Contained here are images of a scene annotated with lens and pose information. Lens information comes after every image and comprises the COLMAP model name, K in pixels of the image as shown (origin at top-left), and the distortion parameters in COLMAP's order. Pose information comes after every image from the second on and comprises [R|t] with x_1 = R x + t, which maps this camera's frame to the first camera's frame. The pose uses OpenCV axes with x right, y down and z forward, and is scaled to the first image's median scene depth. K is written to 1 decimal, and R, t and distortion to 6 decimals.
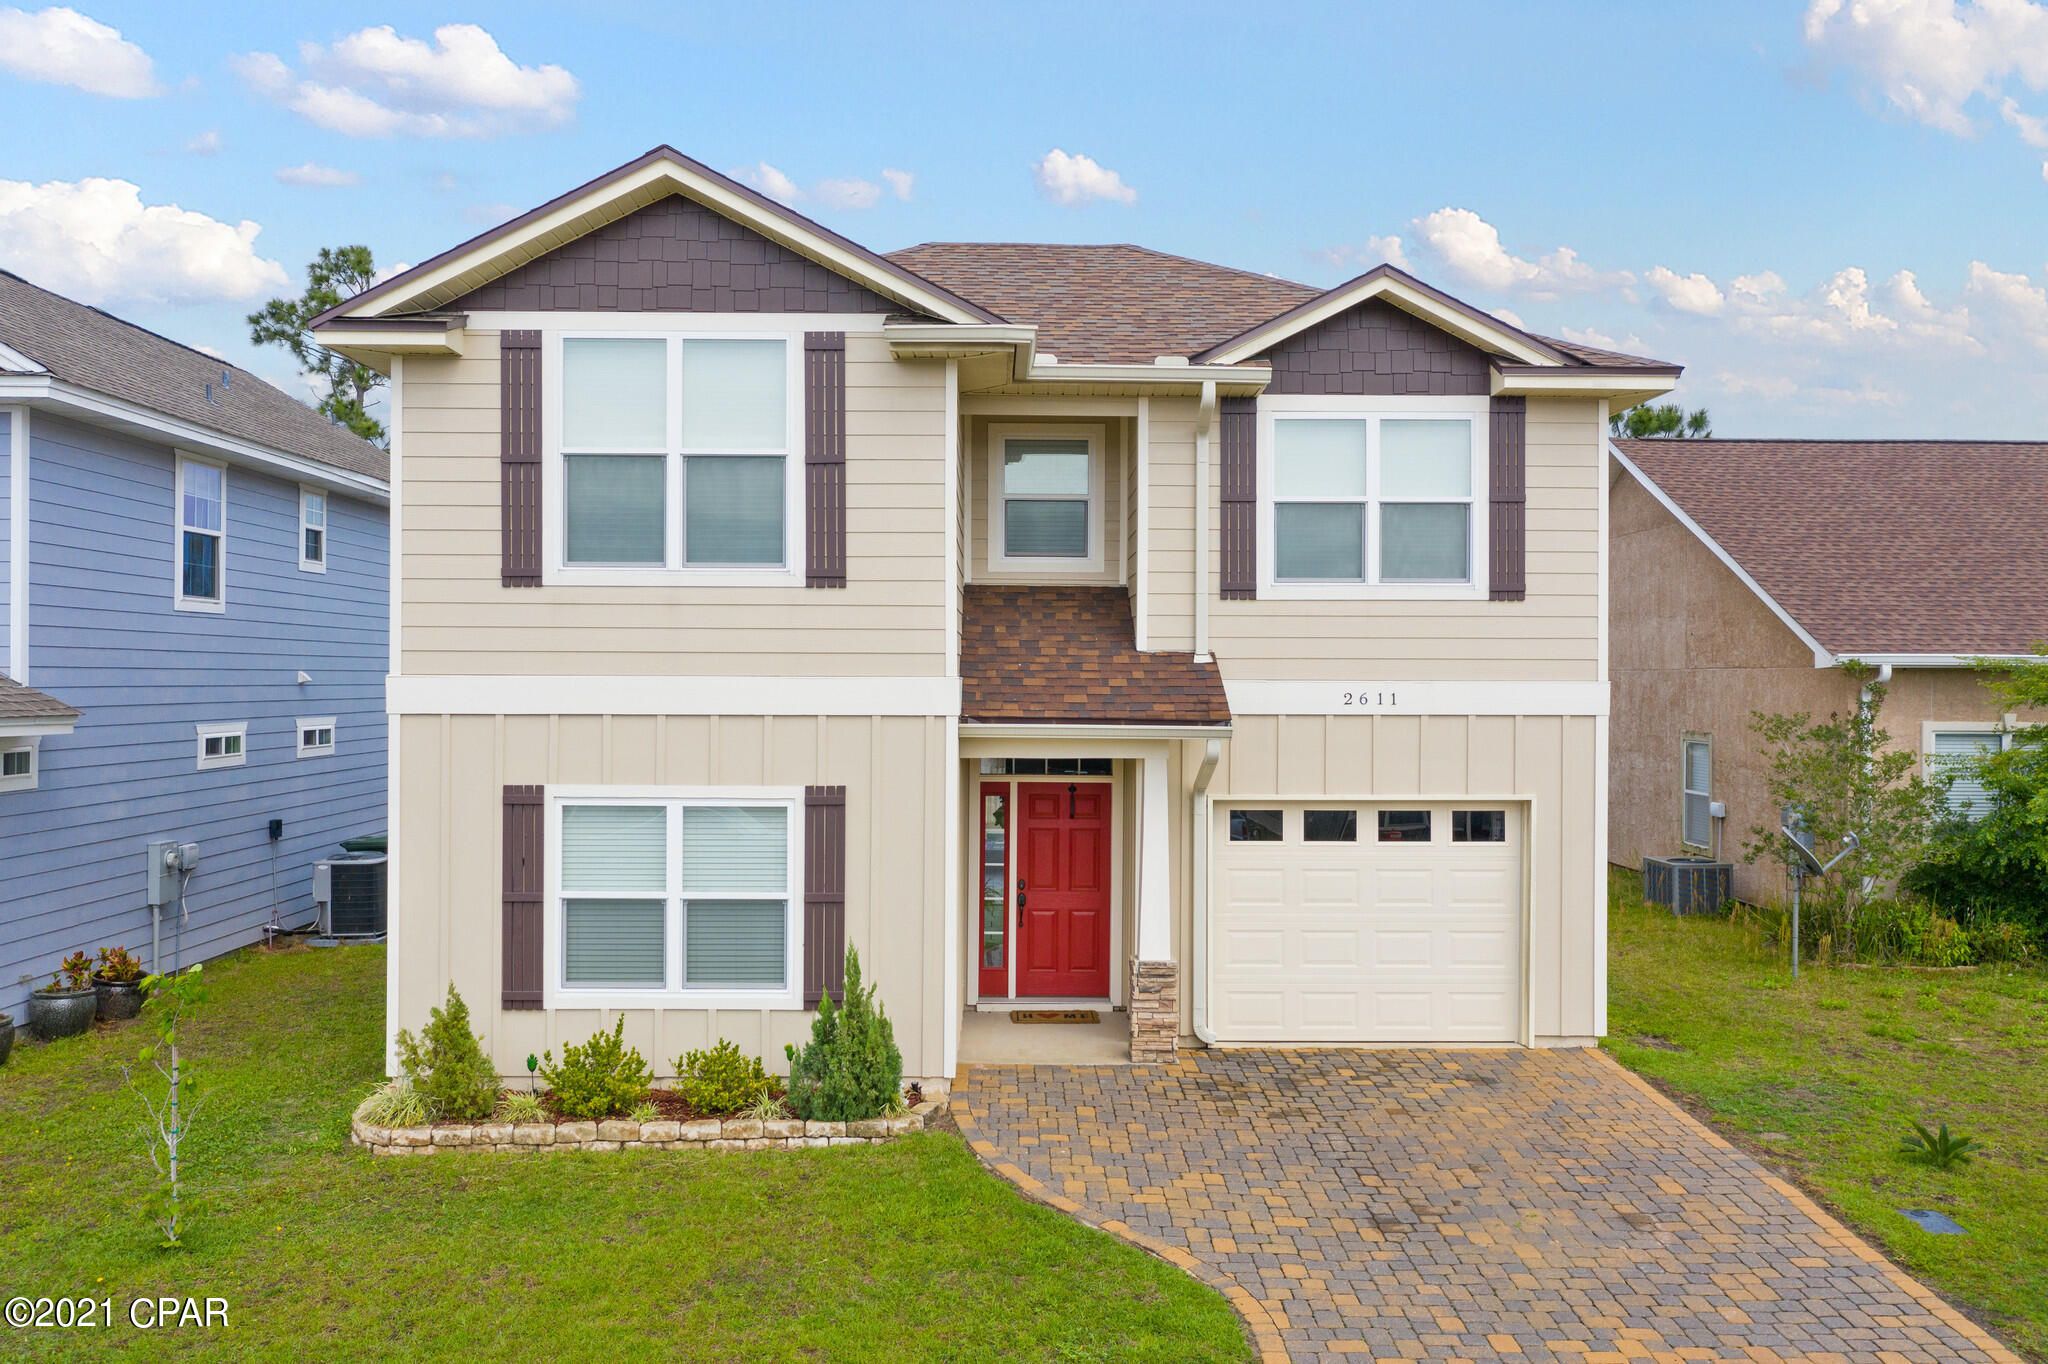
lens RADIAL K [[1637.0, 0, 1024.0], [0, 1637.0, 682.0], [0, 0, 1]] dist [-0.001423, -0.000699]
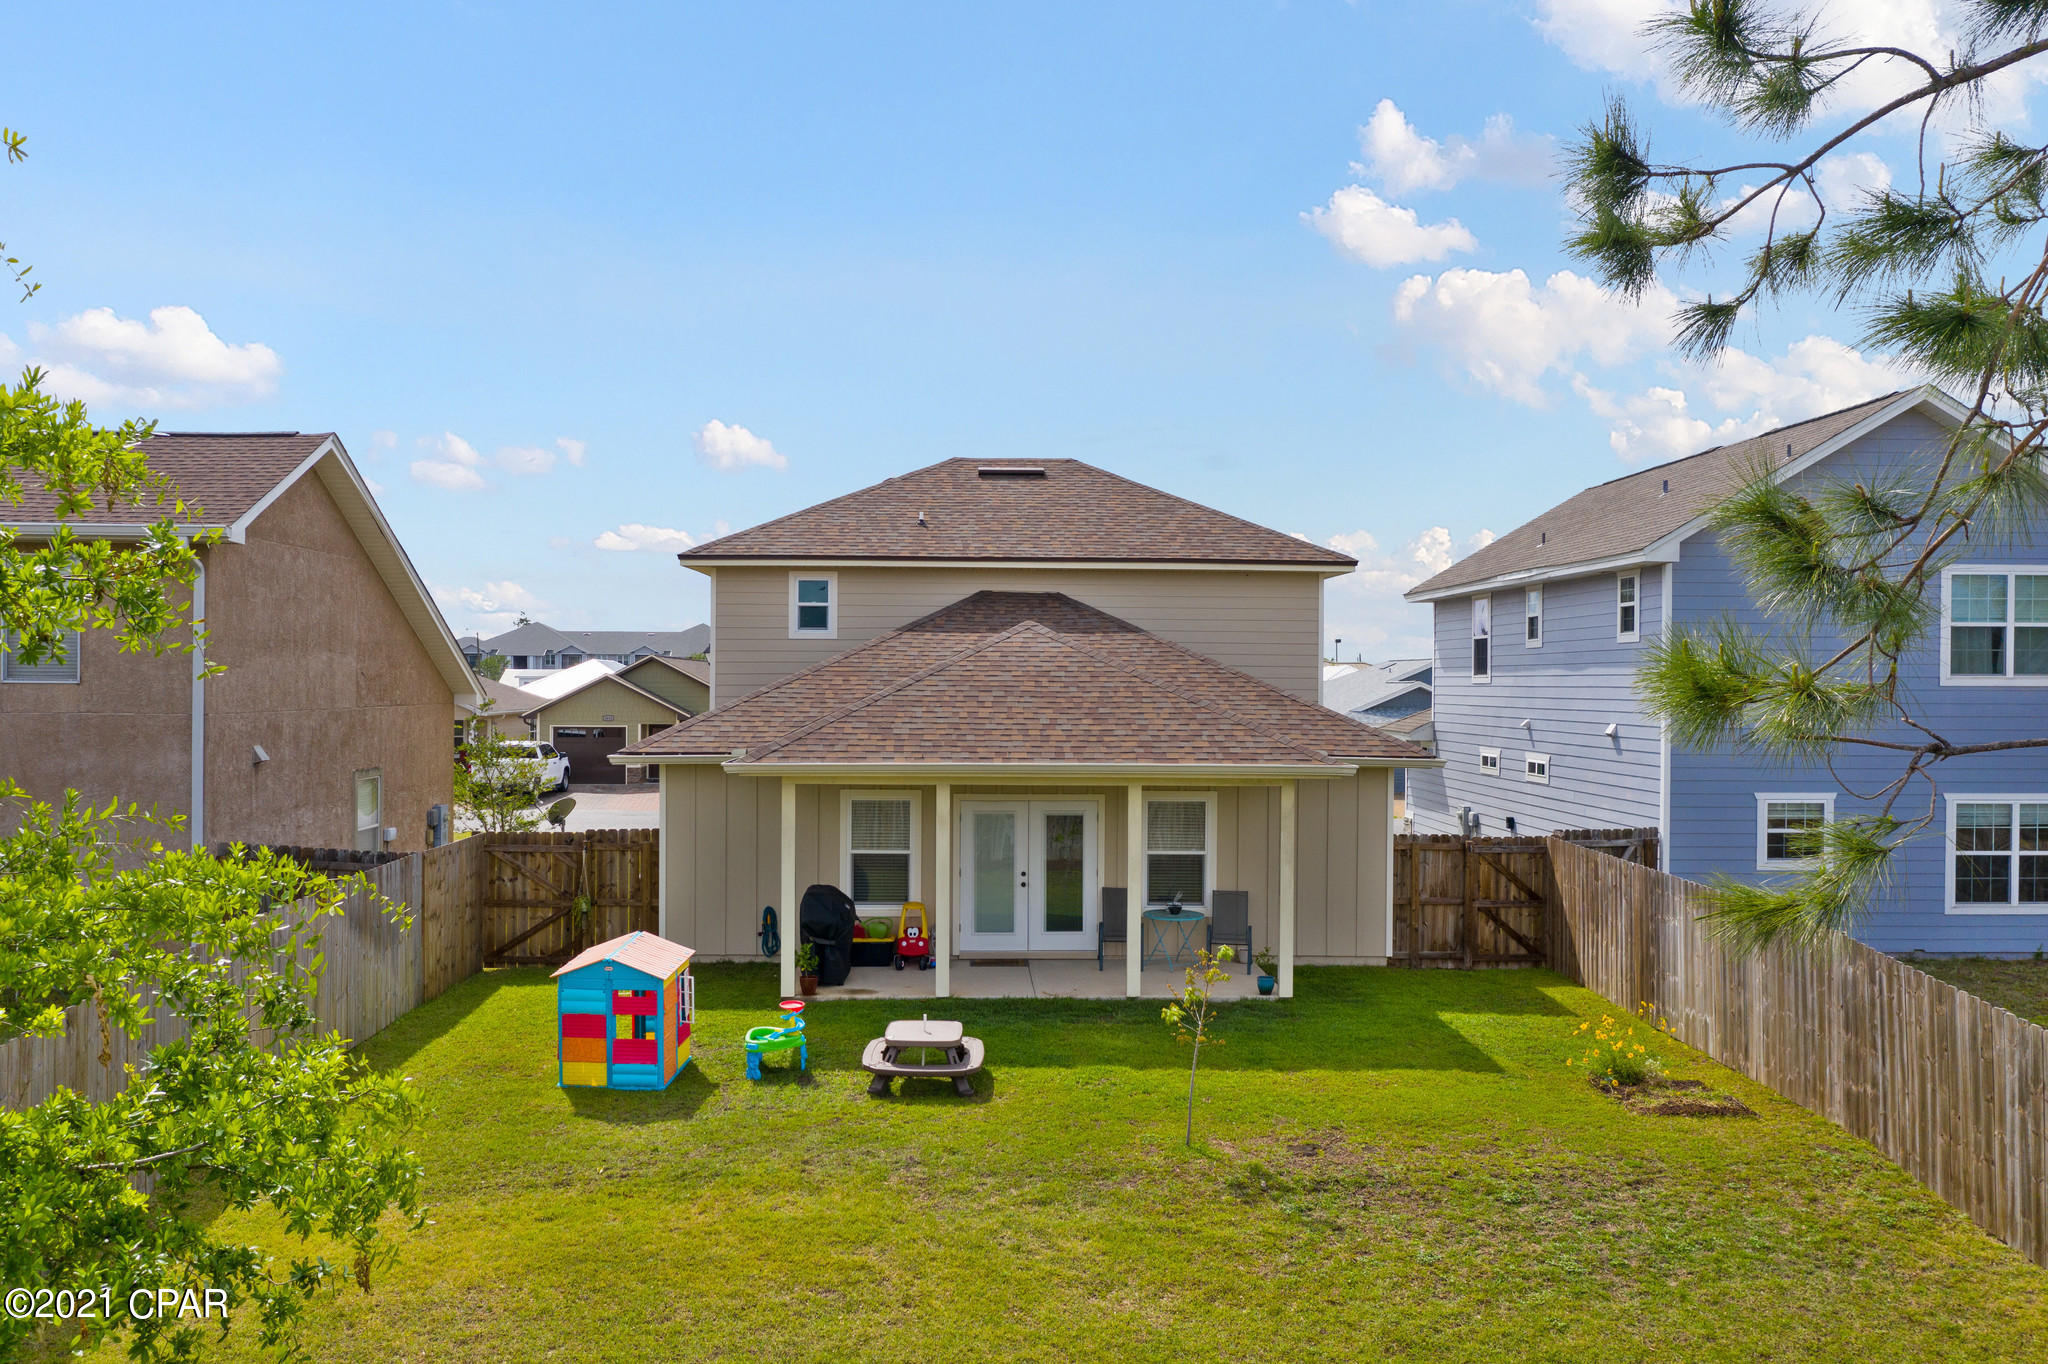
lens RADIAL K [[1637.0, 0, 1024.0], [0, 1637.0, 682.0], [0, 0, 1]] dist [-0.001423, -0.000699]
pose [[-0.999446, -0.012093, -0.031000, 0.034221], [-0.012167, 0.999924, 0.002193, -0.034872], [0.030971, 0.002569, -0.999517, 2.286974]]
